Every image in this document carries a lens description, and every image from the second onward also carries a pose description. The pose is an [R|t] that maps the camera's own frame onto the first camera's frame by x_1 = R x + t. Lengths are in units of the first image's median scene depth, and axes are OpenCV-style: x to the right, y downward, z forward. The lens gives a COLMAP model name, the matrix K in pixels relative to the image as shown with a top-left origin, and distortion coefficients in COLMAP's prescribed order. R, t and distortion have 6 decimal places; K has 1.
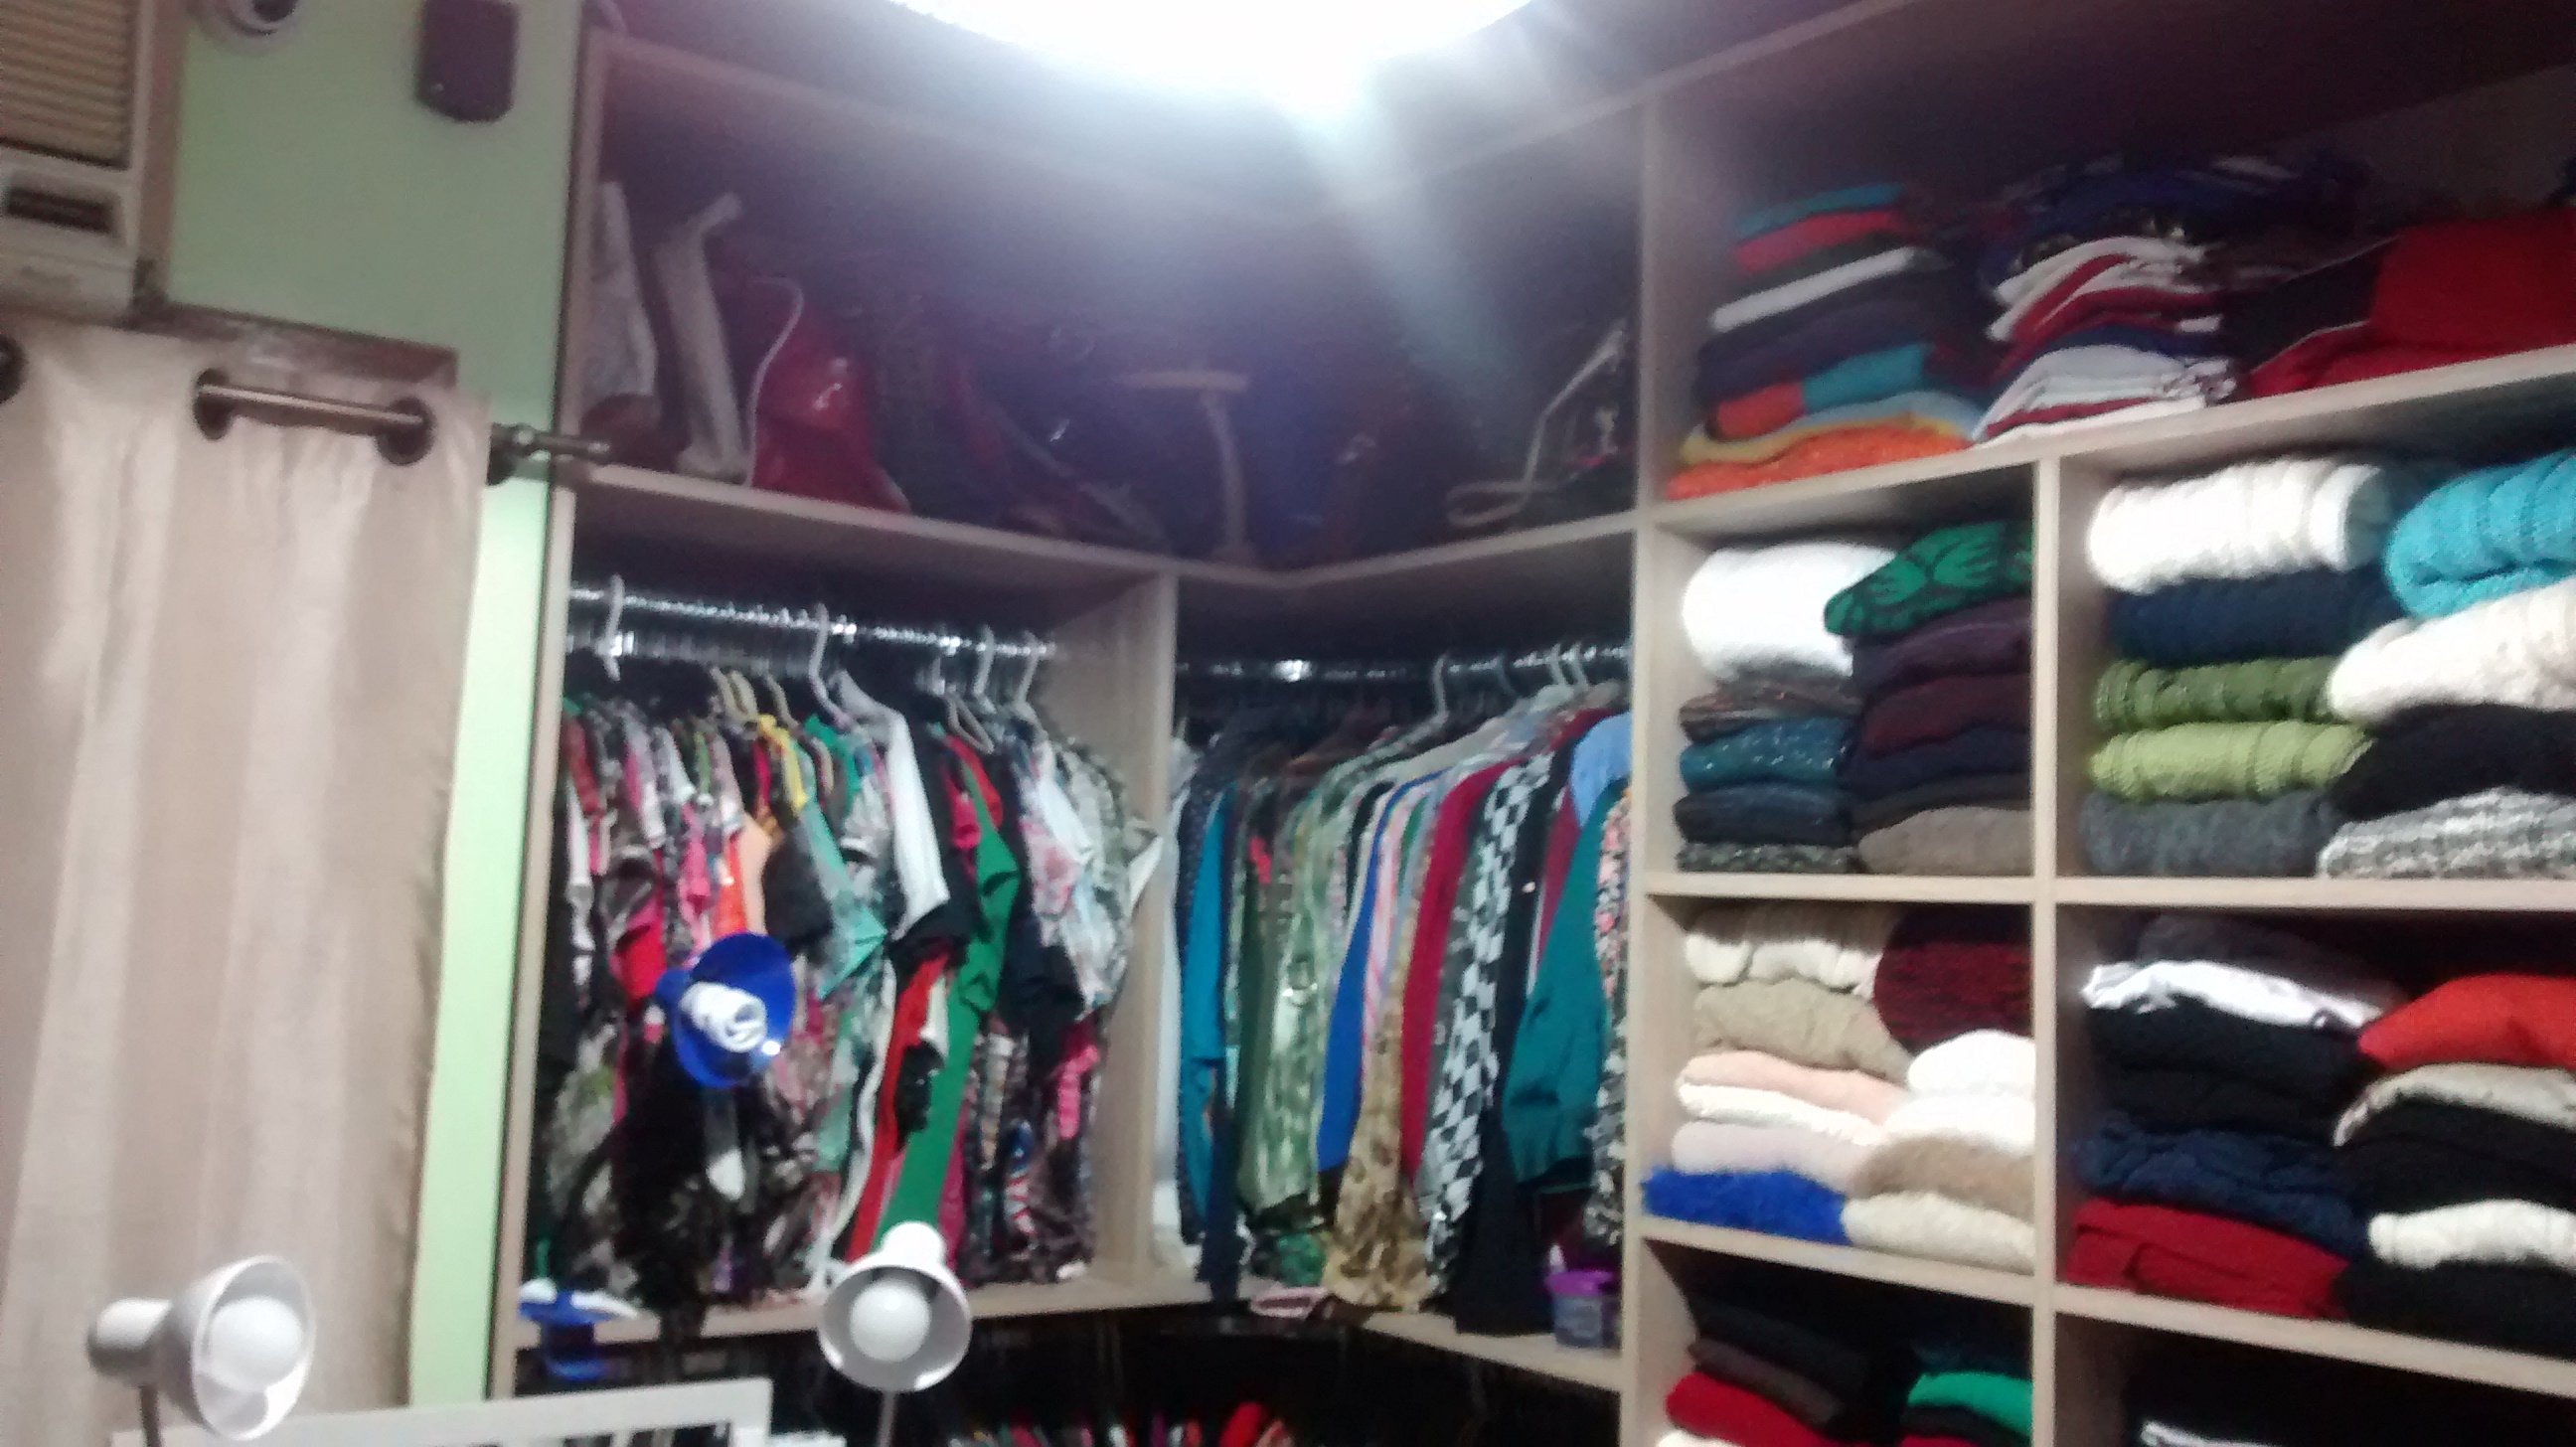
lens RADIAL K [[2448.2, 0, 1283.7], [0, 2448.2, 669.1], [0, 0, 1]] dist [0.090661, -0.246218]
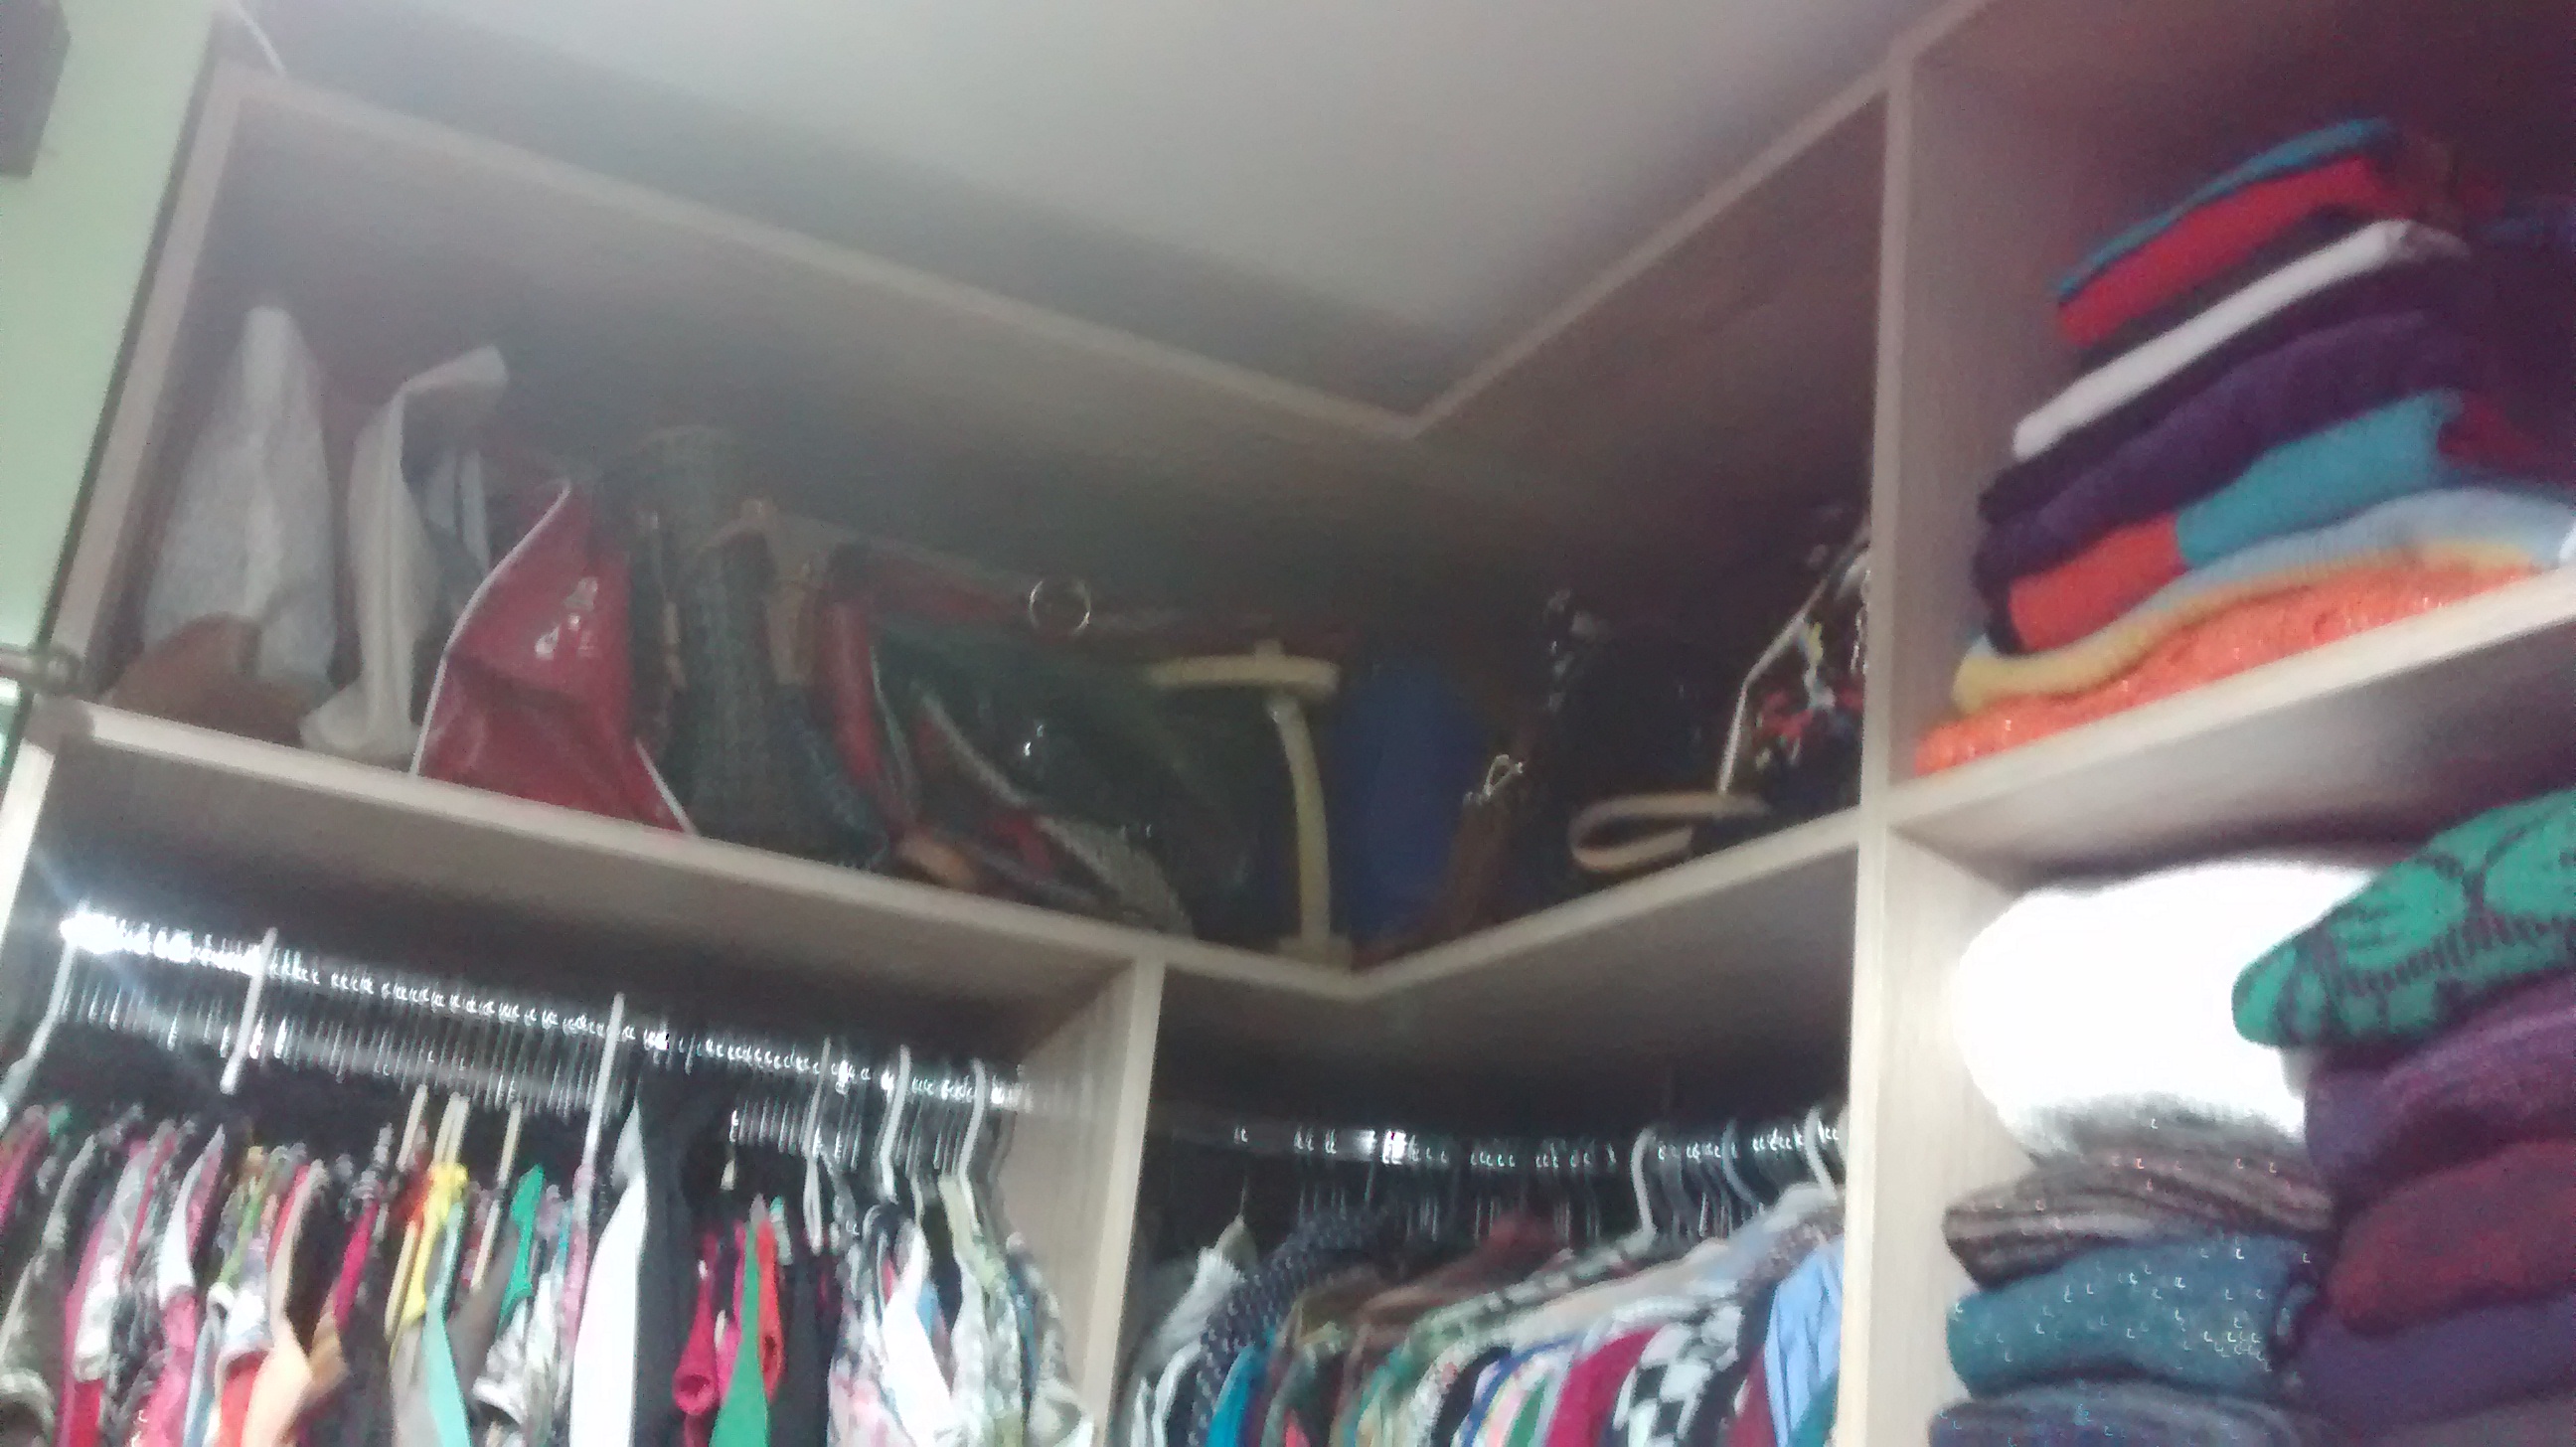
lens RADIAL K [[2501.2, 0, 1295.4], [0, 2501.2, 660.5], [0, 0, 1]] dist [-0.009824, -0.003755]
pose [[0.978578, 0.004456, -0.205827, 0.125845], [-0.049544, 0.975480, -0.214437, 0.020462], [0.199824, 0.220041, 0.954805, 0.447780]]
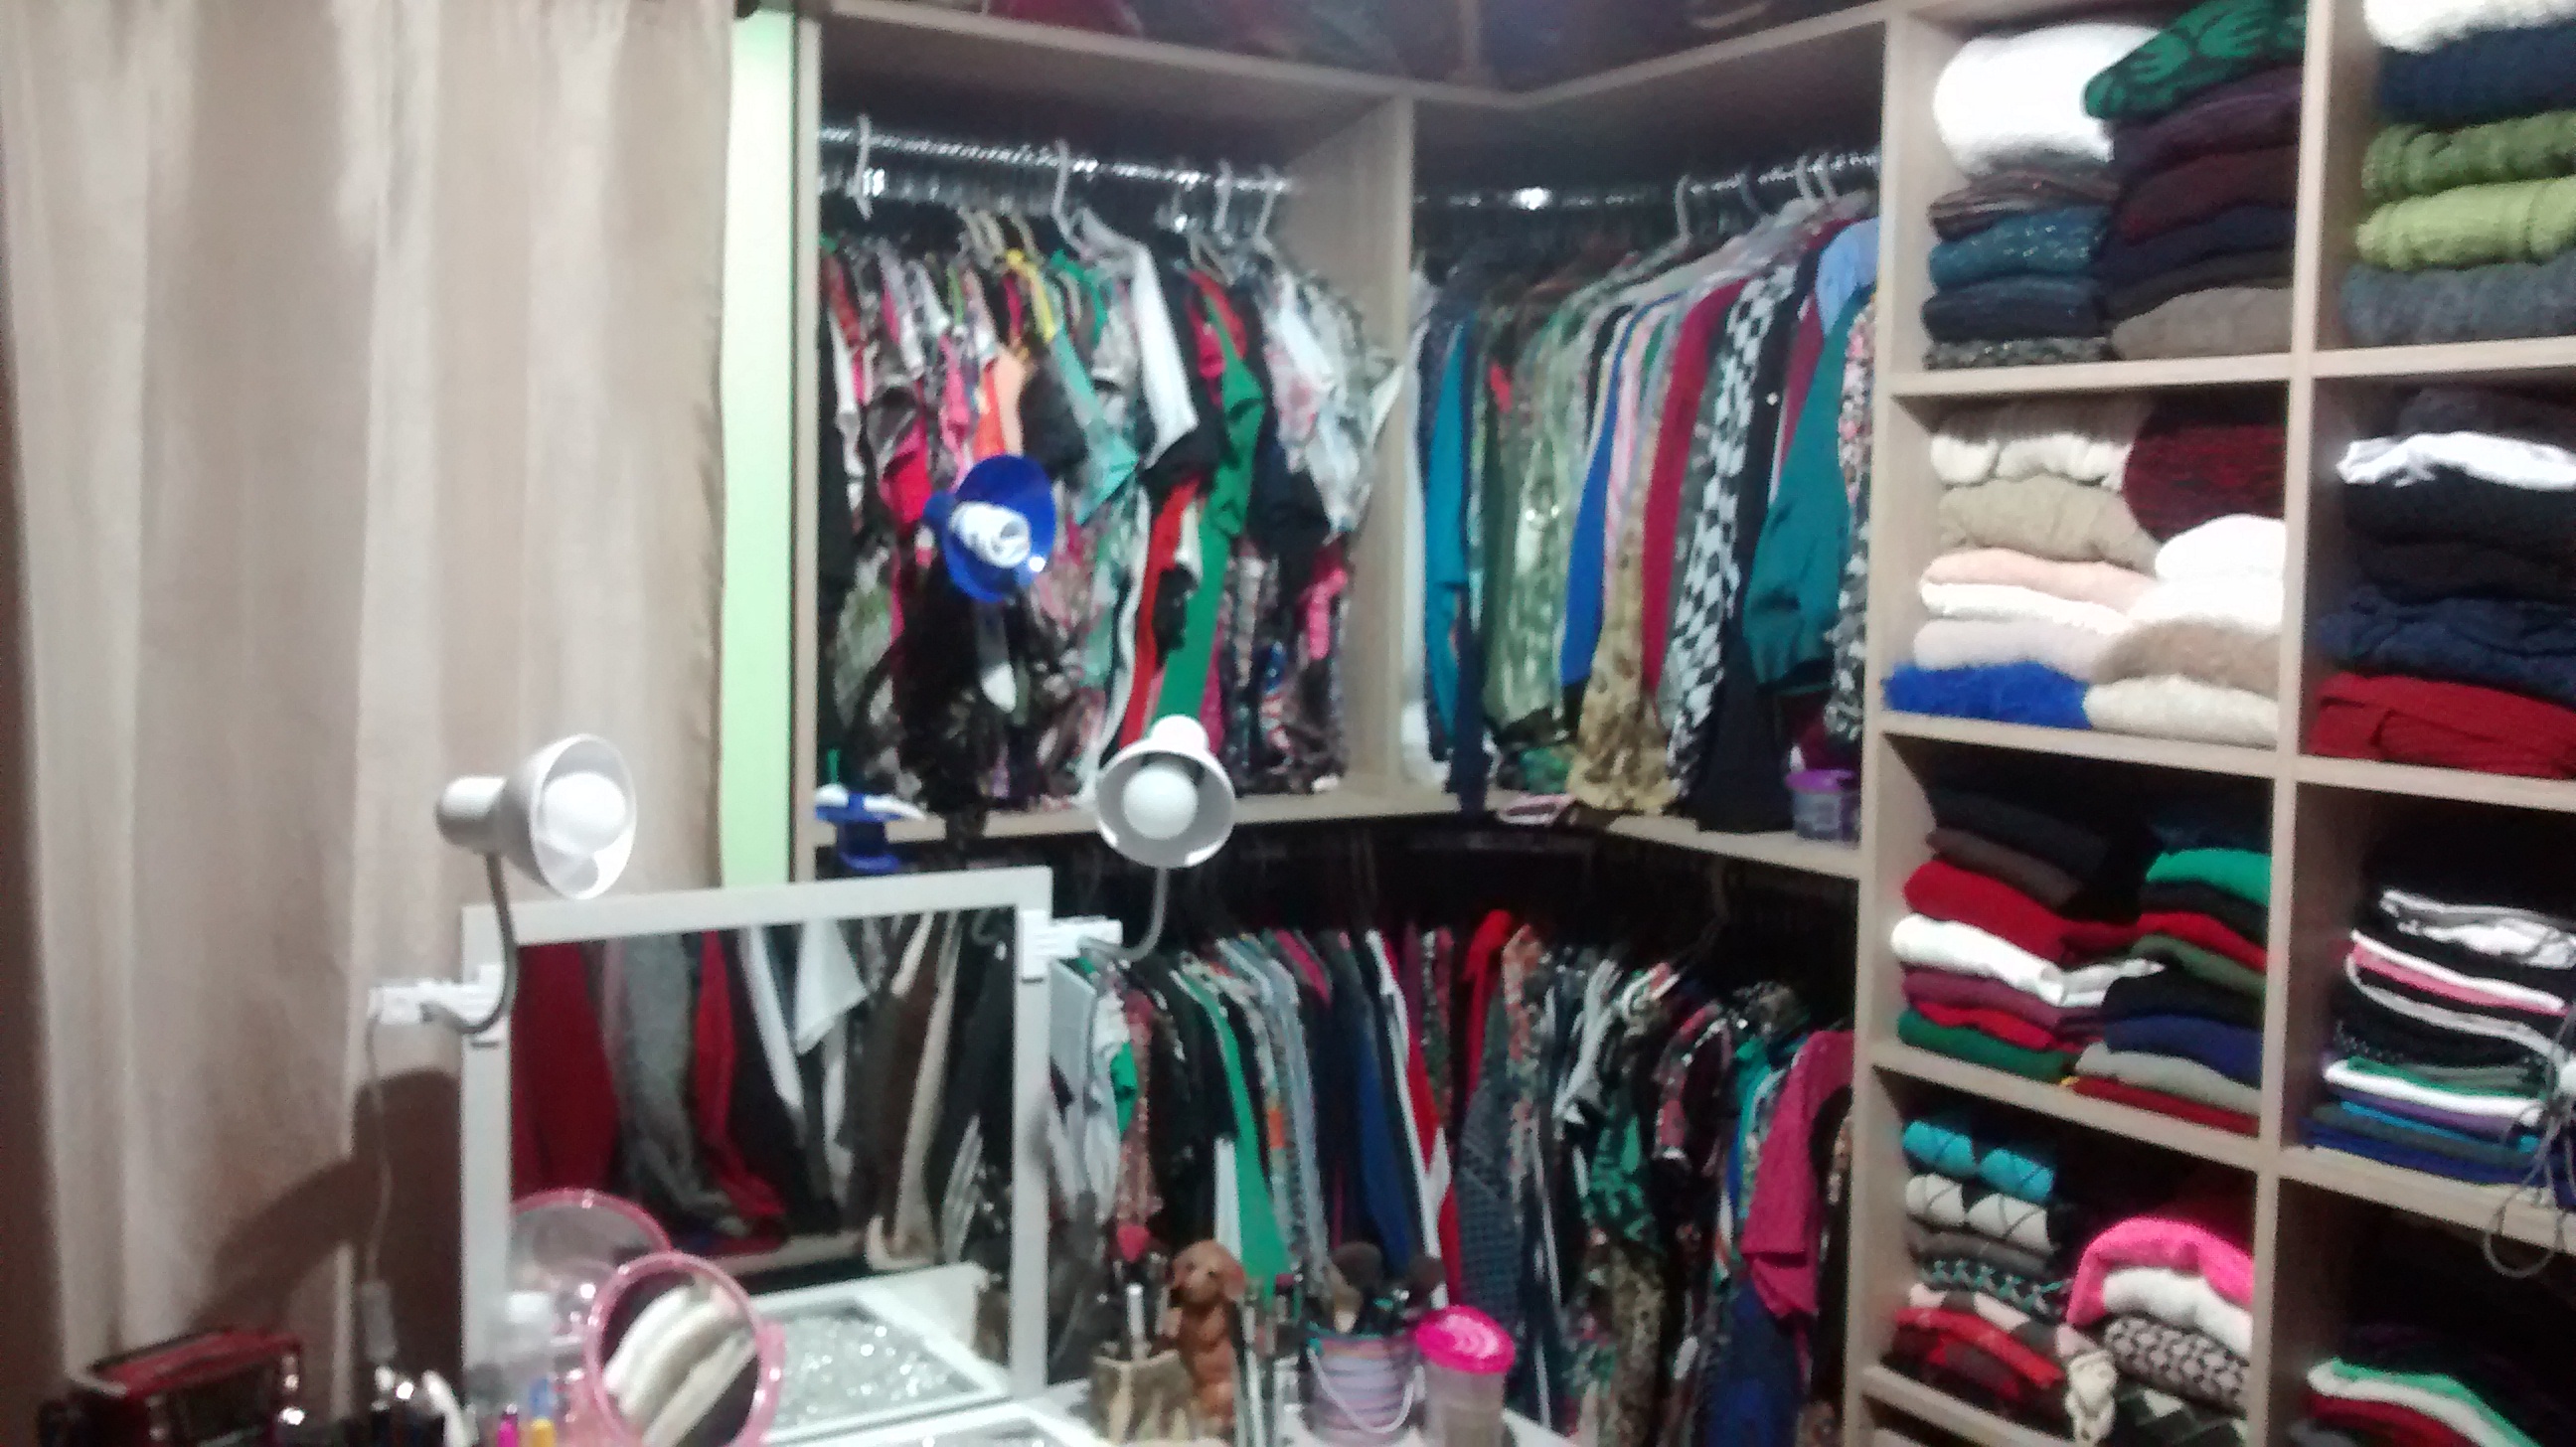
lens RADIAL K [[2448.2, 0, 1283.7], [0, 2448.2, 669.1], [0, 0, 1]] dist [0.090661, -0.246218]
pose [[0.995114, -0.012742, -0.097908, -0.001370], [0.028684, 0.986176, 0.163198, 0.028151], [0.094475, -0.165209, 0.981723, -0.020674]]
